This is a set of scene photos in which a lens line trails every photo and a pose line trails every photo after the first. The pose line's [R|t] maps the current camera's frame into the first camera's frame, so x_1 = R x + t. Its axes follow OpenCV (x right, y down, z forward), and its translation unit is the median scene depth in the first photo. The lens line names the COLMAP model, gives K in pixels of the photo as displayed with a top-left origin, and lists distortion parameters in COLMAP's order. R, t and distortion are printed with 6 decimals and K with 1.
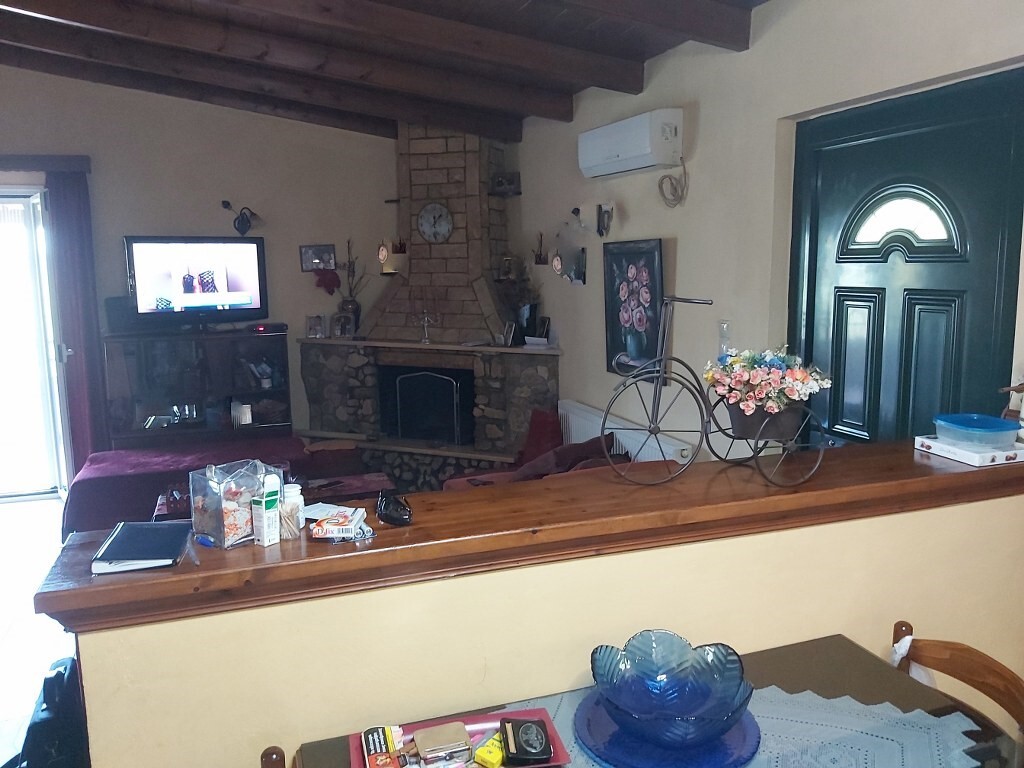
lens RADIAL K [[780.0, 0, 512.0], [0, 780.0, 384.0], [0, 0, 1]] dist [0.009885, -0.004568]
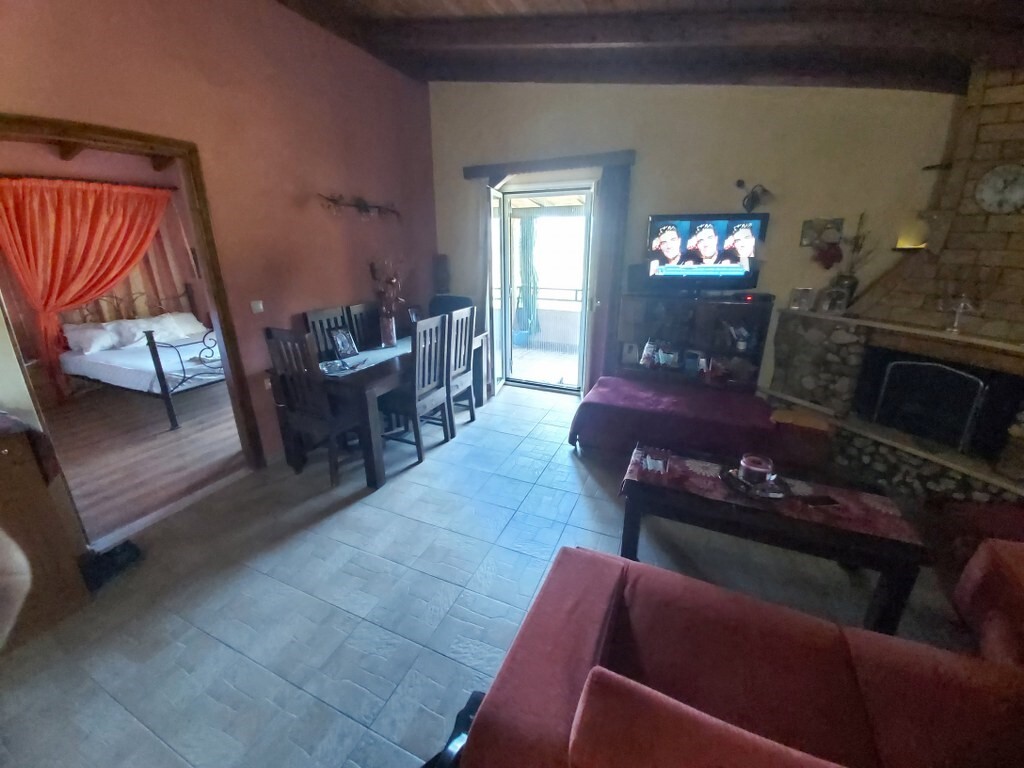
lens RADIAL K [[391.6, 0, 512.0], [0, 391.6, 384.0], [0, 0, 1]] dist [0.001159, -0.008279]
pose [[0.713429, 0.235971, -0.659800, -0.156763], [-0.107655, 0.967325, 0.229549, -0.041730], [0.692408, -0.092736, 0.715521, 0.331356]]
